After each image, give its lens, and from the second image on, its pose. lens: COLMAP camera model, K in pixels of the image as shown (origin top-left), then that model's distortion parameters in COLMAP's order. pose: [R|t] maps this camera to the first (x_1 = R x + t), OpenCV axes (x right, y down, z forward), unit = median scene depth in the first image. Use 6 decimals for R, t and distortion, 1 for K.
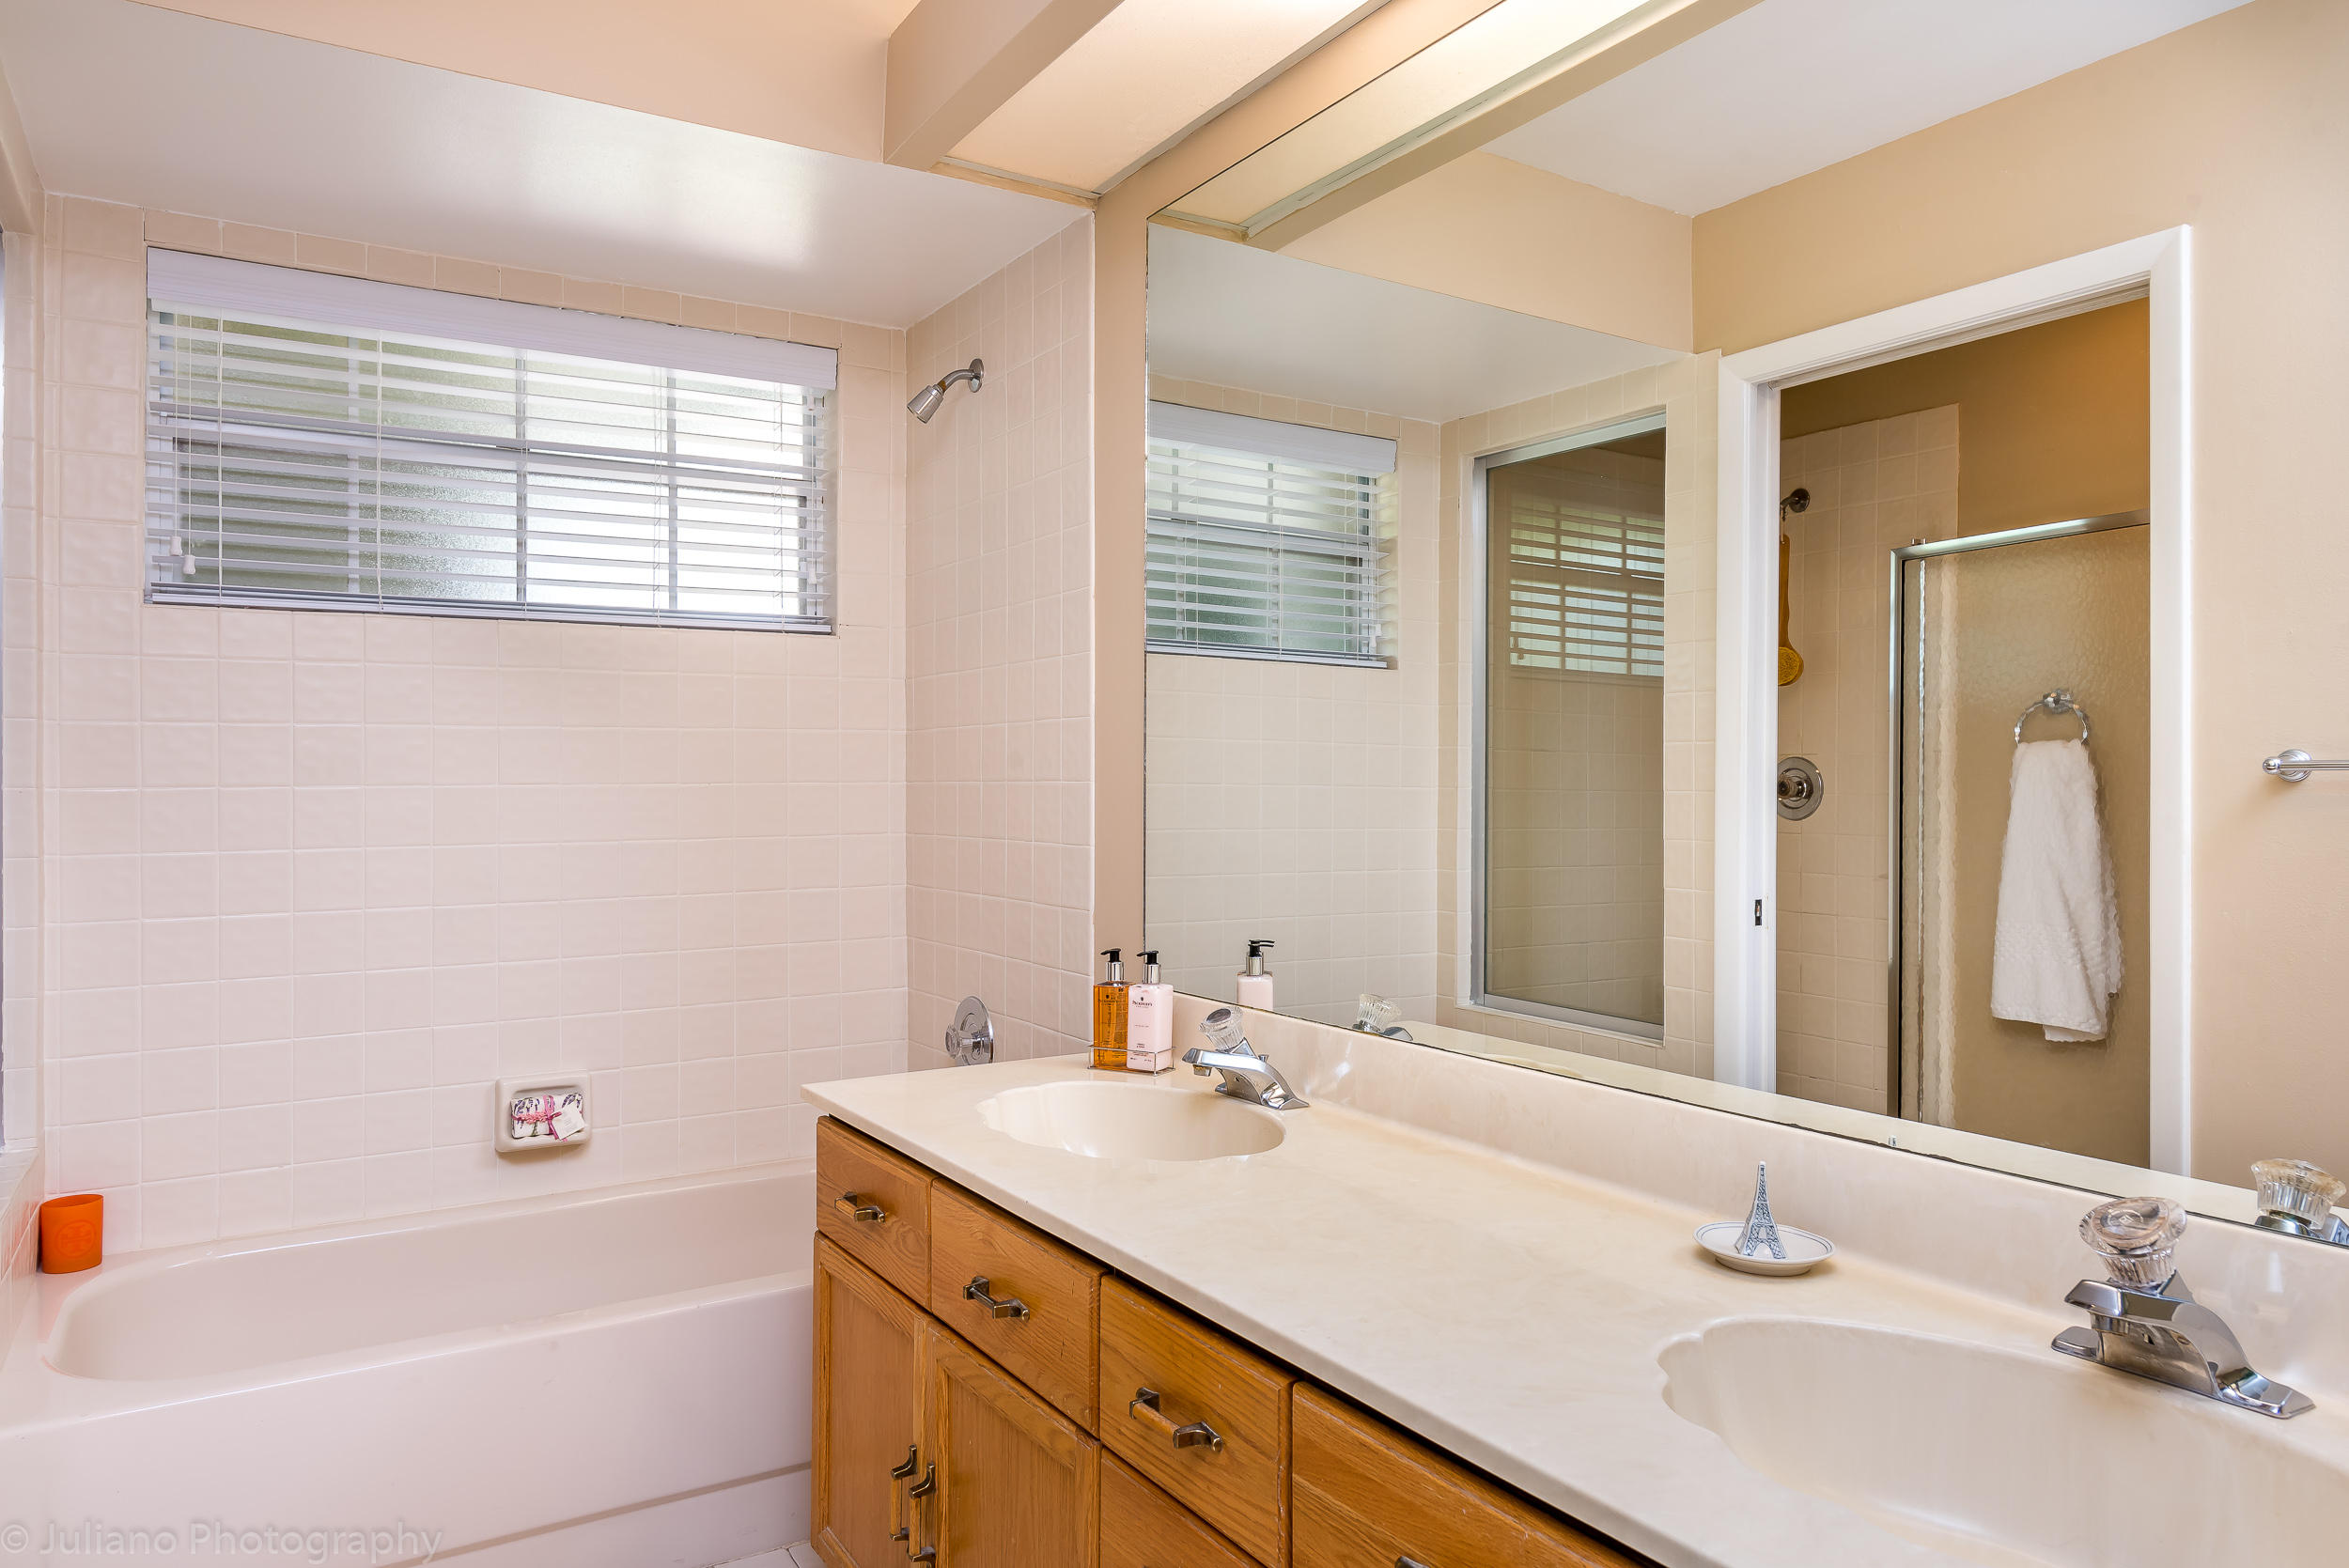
lens RADIAL K [[1521.4, 0, 1173.7], [0, 1521.4, 768.5], [0, 0, 1]] dist [-0.004553, -0.000902]
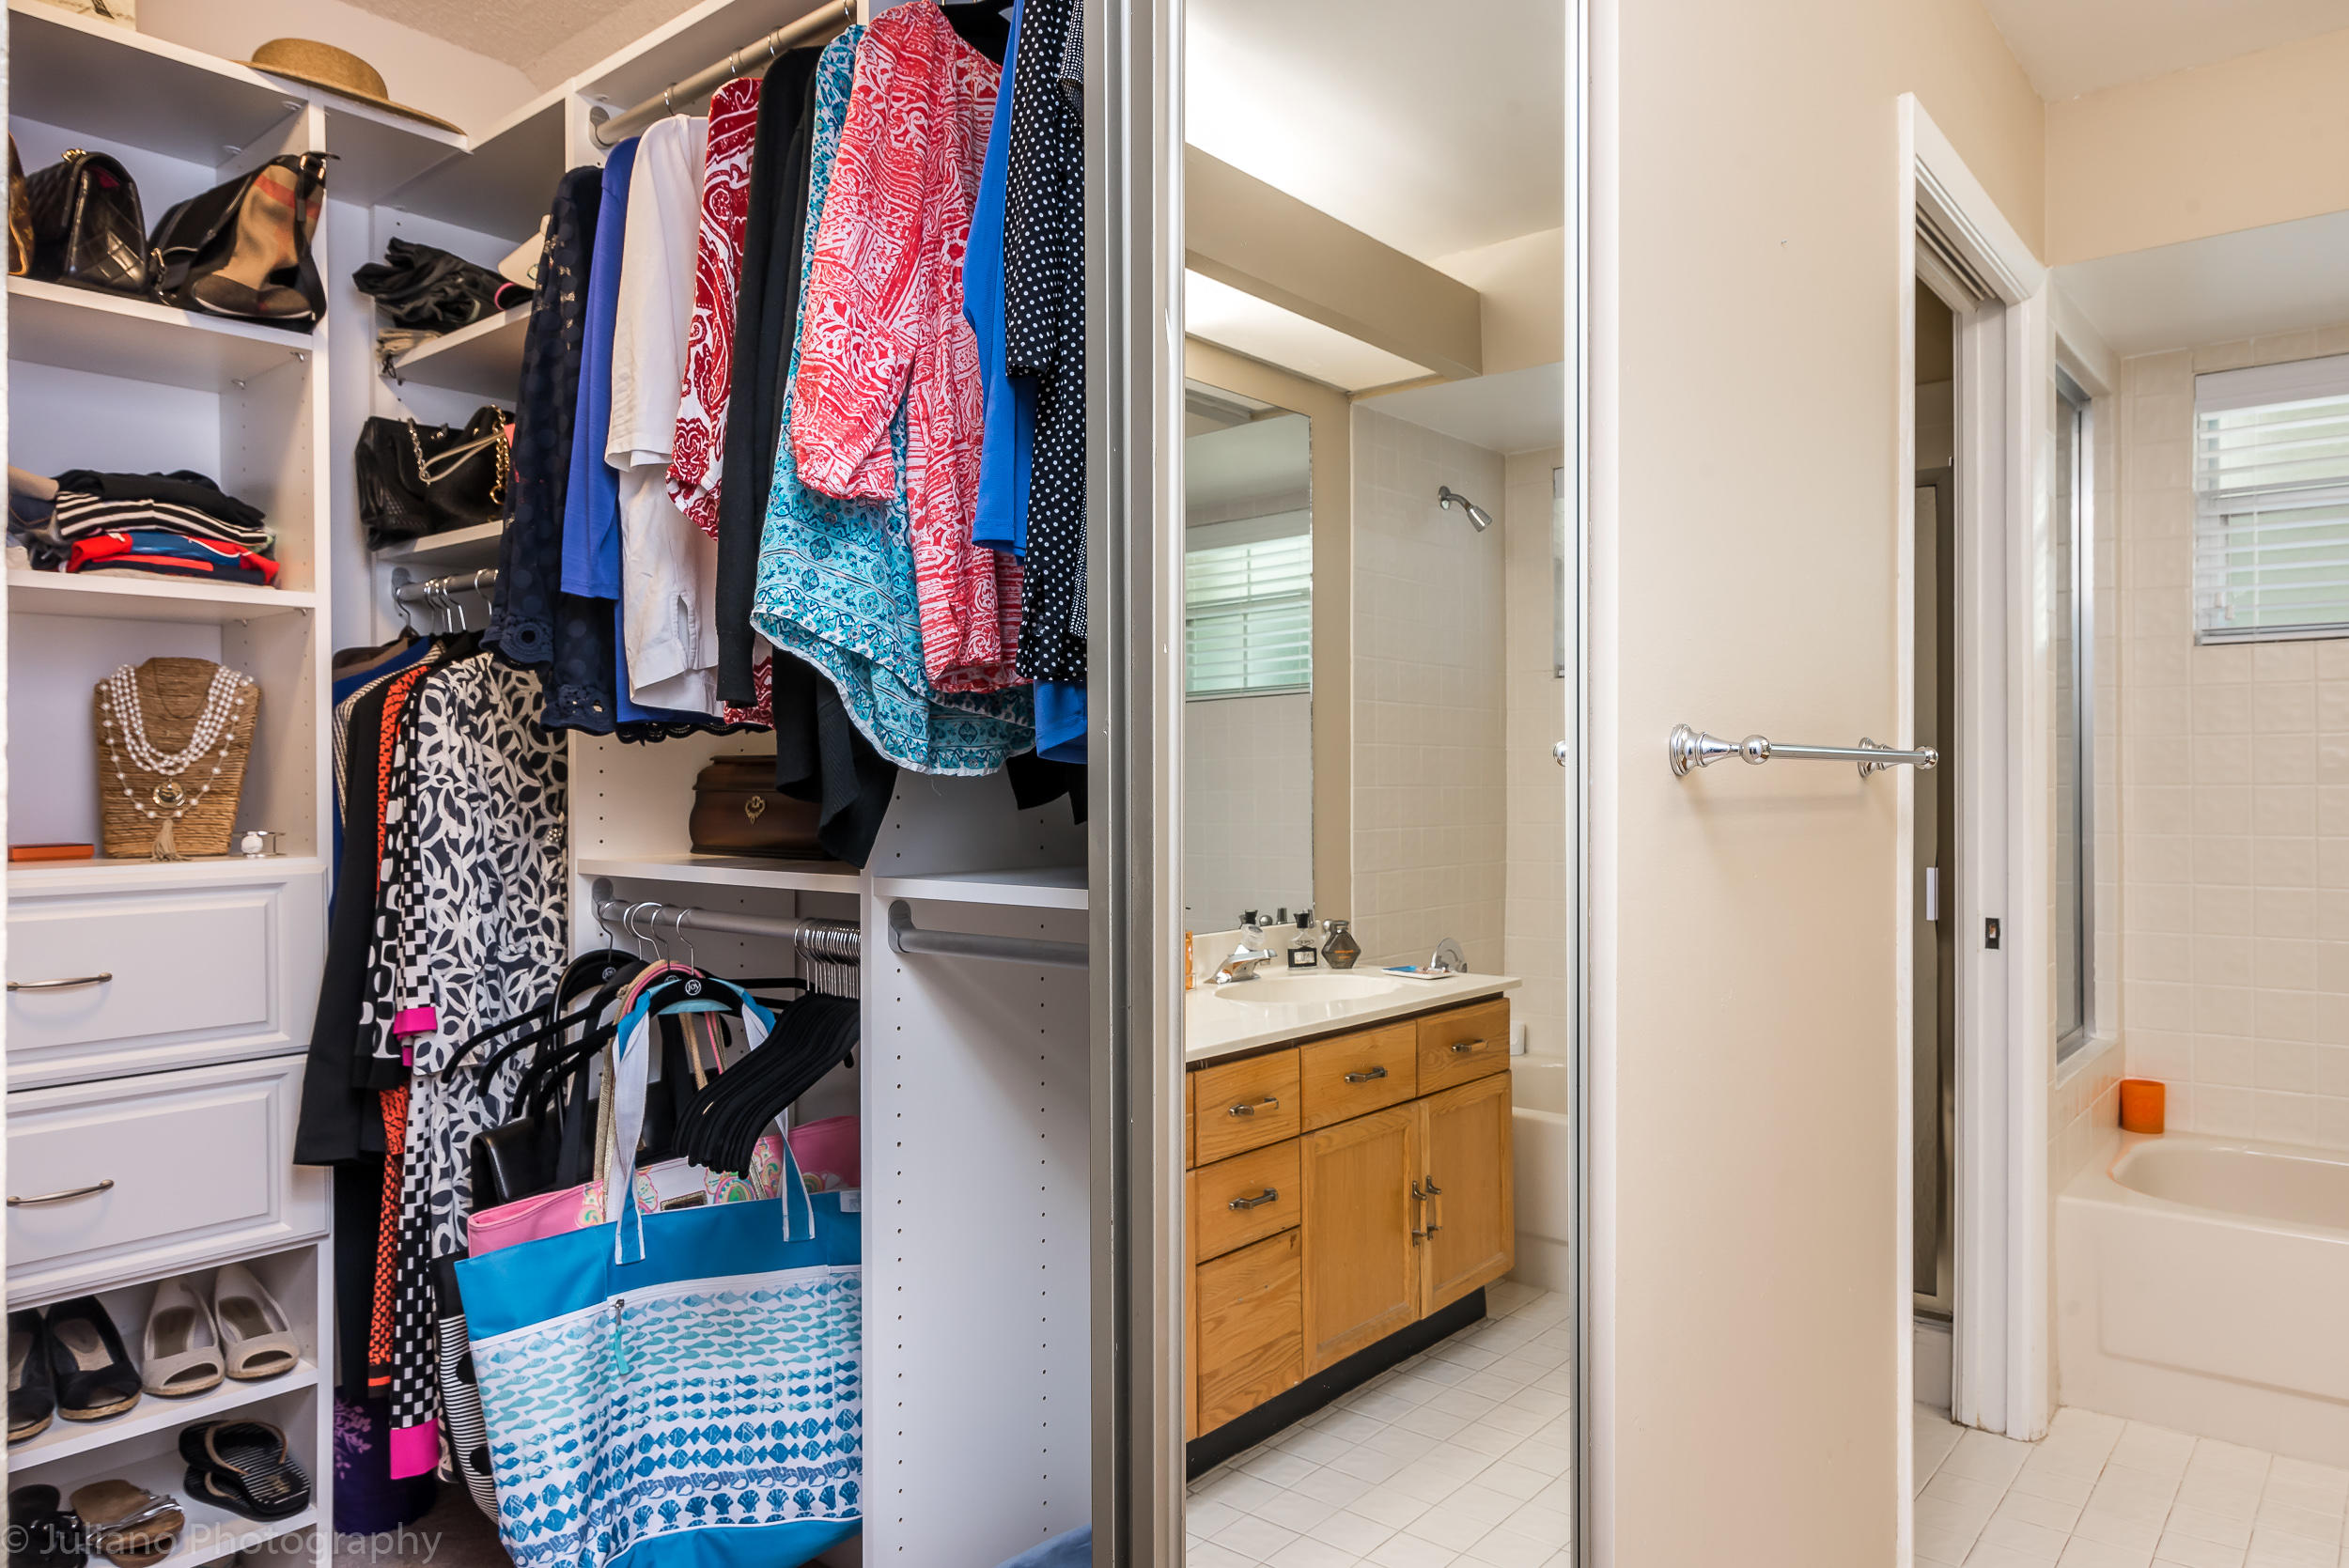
lens RADIAL K [[1521.4, 0, 1172.4], [0, 1521.4, 775.7], [0, 0, 1]] dist [-0.004553, -0.000902]
pose [[0.318448, -0.003298, -0.947935, 0.304211], [0.005553, 0.999983, -0.001613, 0.001508], [0.947924, -0.004750, 0.318461, -0.278143]]
